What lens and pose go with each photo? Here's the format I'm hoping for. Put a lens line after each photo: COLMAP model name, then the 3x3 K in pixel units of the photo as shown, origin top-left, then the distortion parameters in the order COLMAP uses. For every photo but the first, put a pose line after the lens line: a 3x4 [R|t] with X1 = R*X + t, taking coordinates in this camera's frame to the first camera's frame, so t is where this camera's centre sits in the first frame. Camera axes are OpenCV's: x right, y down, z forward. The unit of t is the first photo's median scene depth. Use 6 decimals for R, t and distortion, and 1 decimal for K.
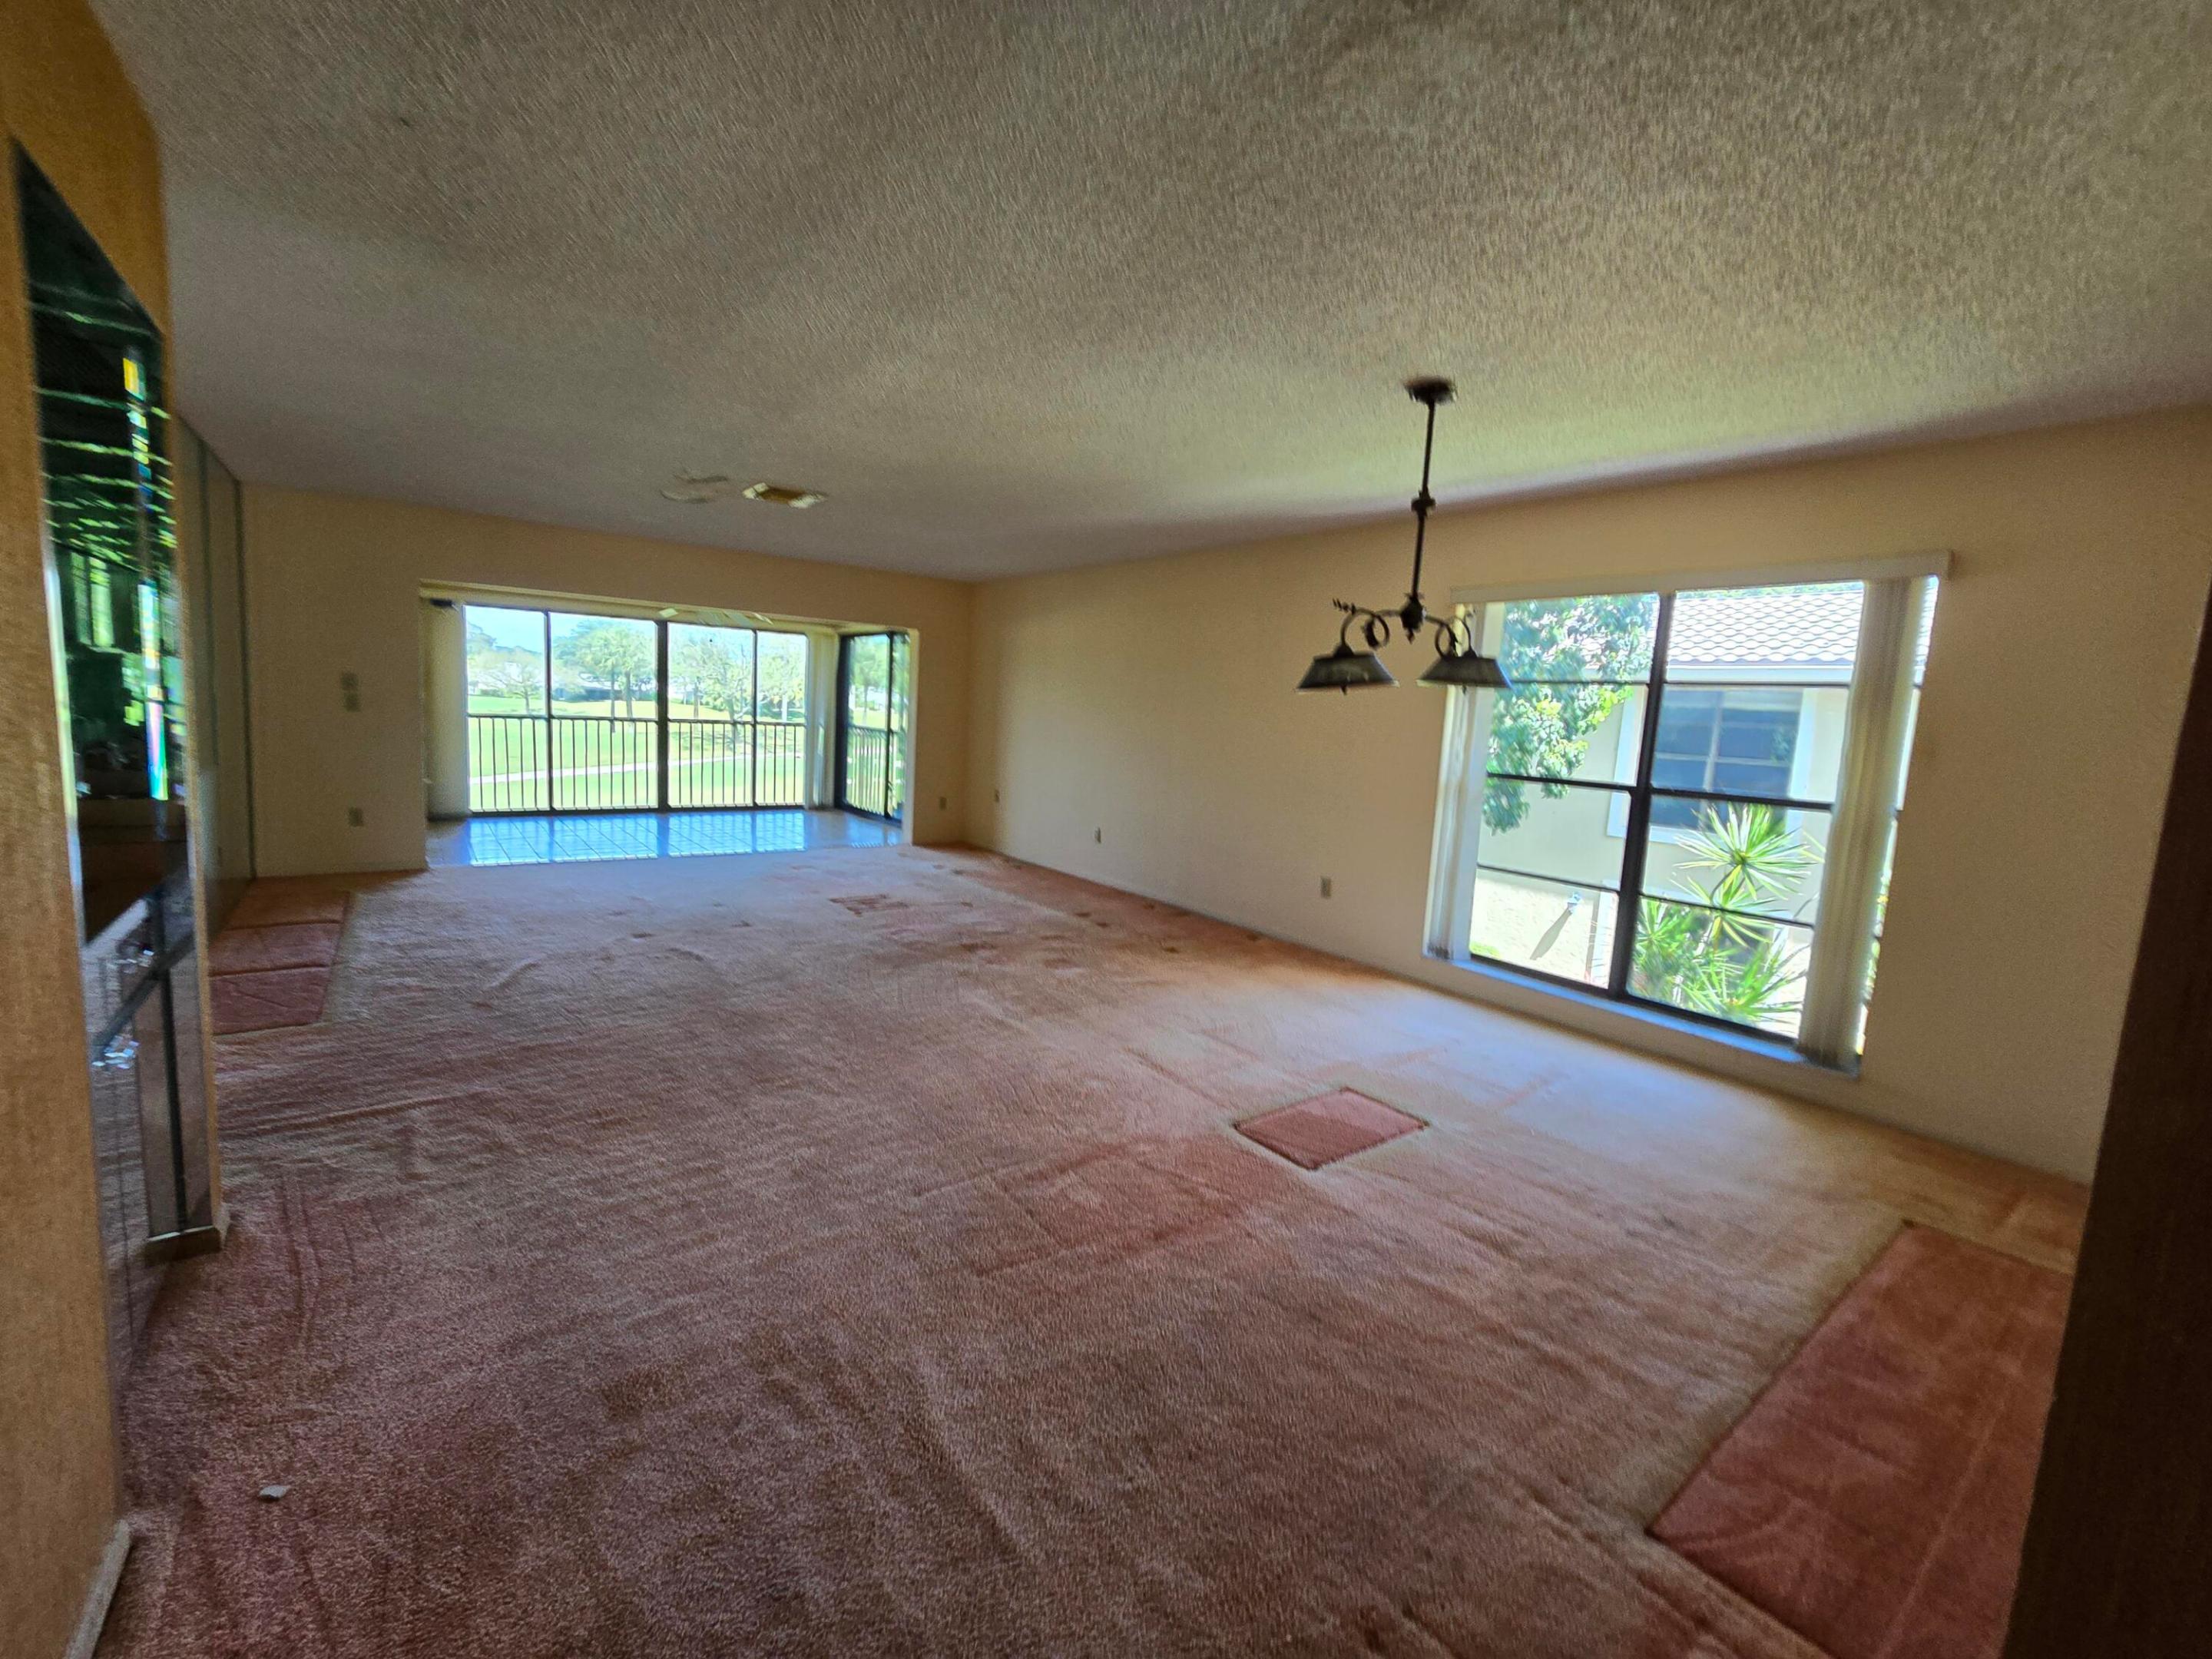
lens RADIAL K [[926.4, 0, 1081.1], [0, 926.4, 825.0], [0, 0, 1]] dist [-0.014400, 0.007044]
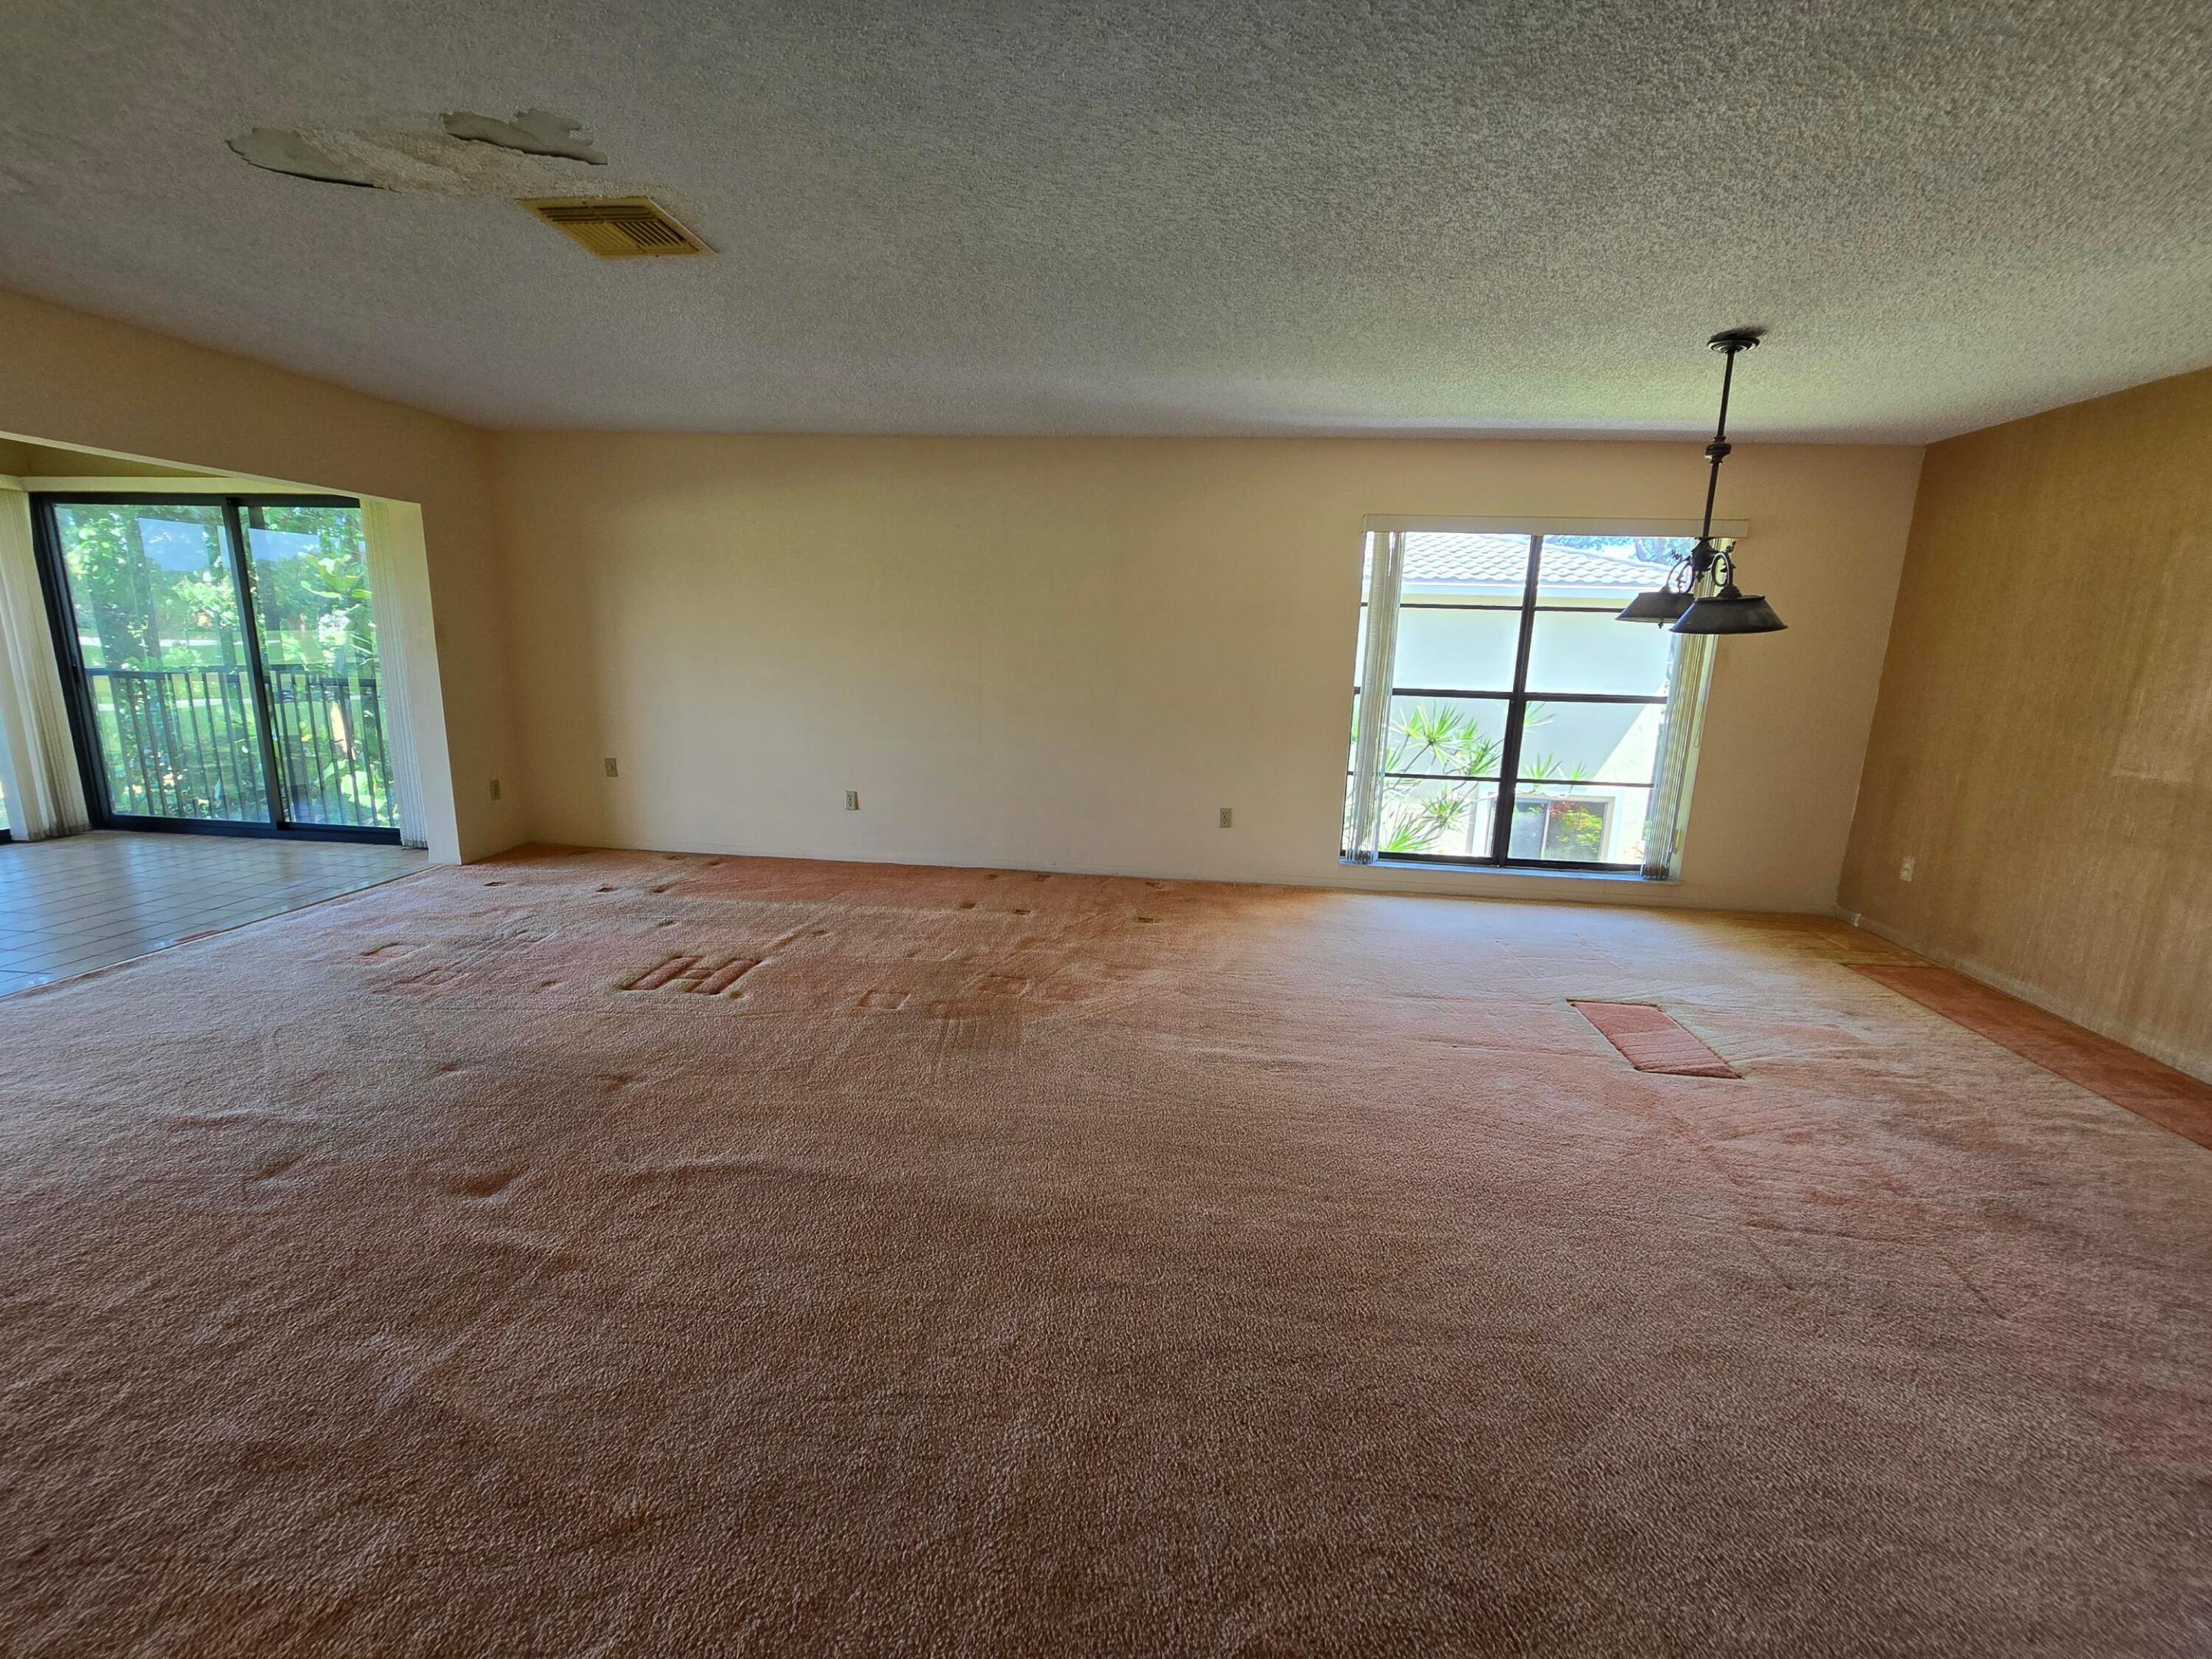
lens RADIAL K [[927.4, 0, 1114.7], [0, 927.4, 823.1], [0, 0, 1]] dist [-0.001949, -0.000509]
pose [[0.670552, -0.181211, 0.719390, -0.403187], [0.101604, 0.983004, 0.152907, -0.068067], [-0.734872, -0.029439, 0.677567, 0.332514]]
